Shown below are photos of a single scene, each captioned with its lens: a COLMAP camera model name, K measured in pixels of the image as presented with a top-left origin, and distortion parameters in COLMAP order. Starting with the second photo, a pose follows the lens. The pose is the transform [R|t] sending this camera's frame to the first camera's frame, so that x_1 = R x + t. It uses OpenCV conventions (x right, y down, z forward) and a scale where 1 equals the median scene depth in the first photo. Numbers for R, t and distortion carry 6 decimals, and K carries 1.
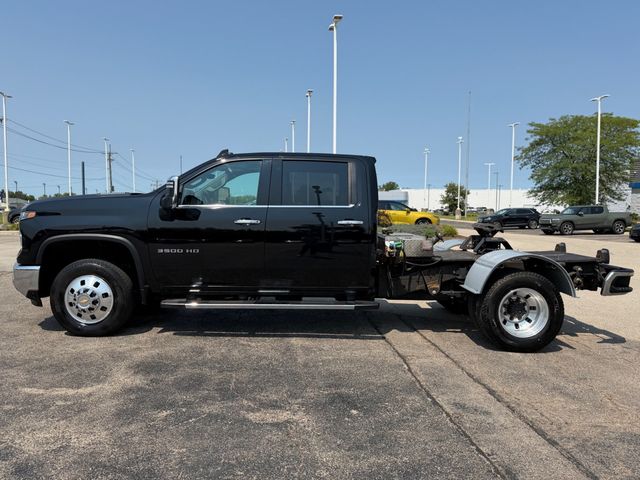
lens RADIAL K [[523.2, 0, 320.0], [0, 523.2, 240.0], [0, 0, 1]] dist [0.128319, -0.236643]
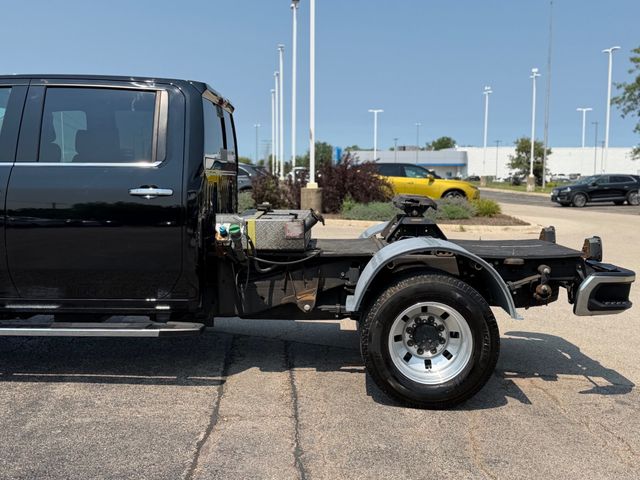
lens RADIAL K [[752.2, 0, 320.0], [0, 752.2, 240.0], [0, 0, 1]] dist [0.203425, -0.479823]
pose [[0.999525, 0.002646, -0.030704, 0.272832], [-0.001901, 0.999704, 0.024264, -0.000016], [0.030759, -0.024194, 0.999234, 0.135936]]
